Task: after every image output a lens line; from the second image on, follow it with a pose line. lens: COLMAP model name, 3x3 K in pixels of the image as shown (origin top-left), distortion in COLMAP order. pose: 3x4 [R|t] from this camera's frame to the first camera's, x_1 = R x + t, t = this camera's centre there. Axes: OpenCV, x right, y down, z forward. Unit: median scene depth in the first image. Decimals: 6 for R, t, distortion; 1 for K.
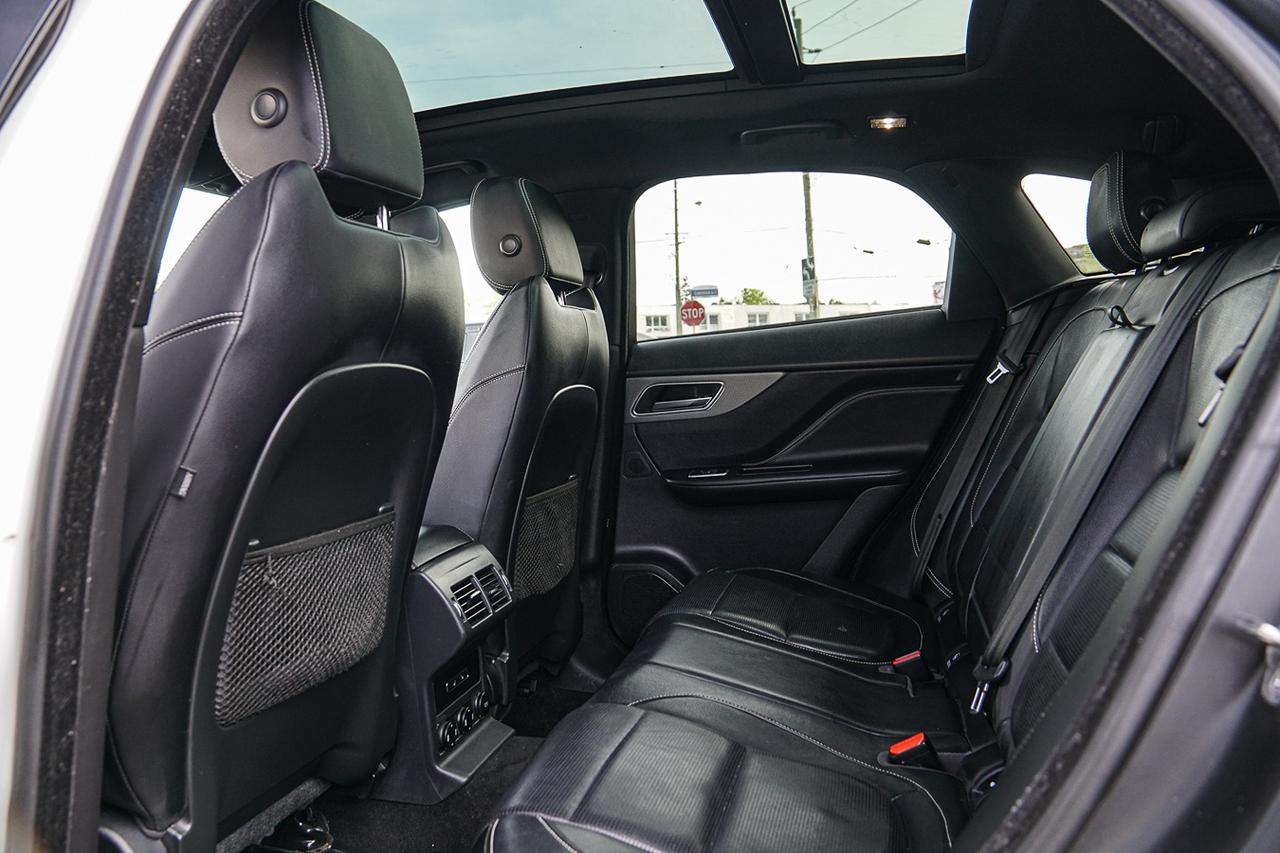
lens RADIAL K [[995.8, 0, 640.0], [0, 995.8, 426.5], [0, 0, 1]] dist [-0.121951, 0.074345]
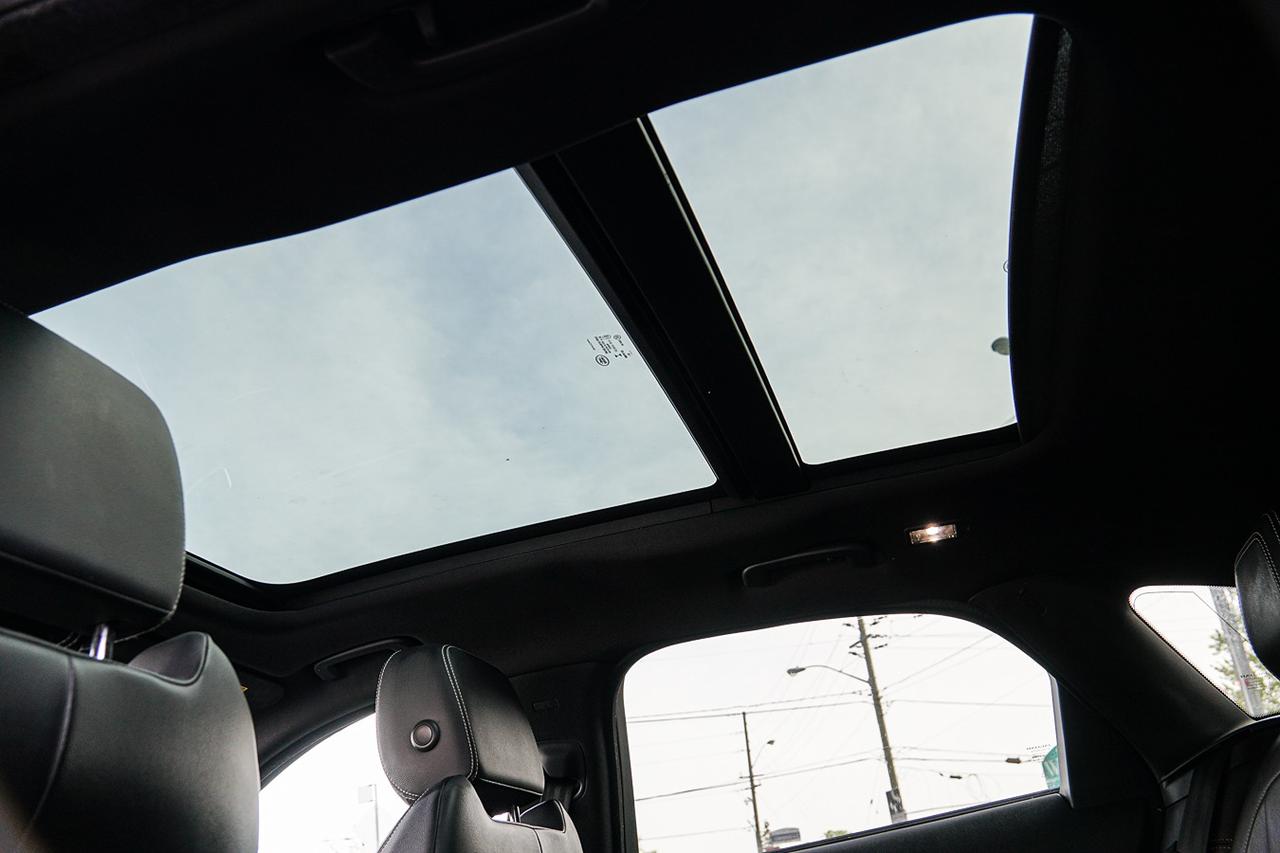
lens RADIAL K [[995.8, 0, 640.0], [0, 995.8, 426.5], [0, 0, 1]] dist [-0.121951, 0.074345]
pose [[0.995573, -0.081067, -0.047557, 0.069311], [0.045024, 0.855524, -0.515802, -0.003540], [0.082501, 0.511378, 0.855387, 0.280999]]
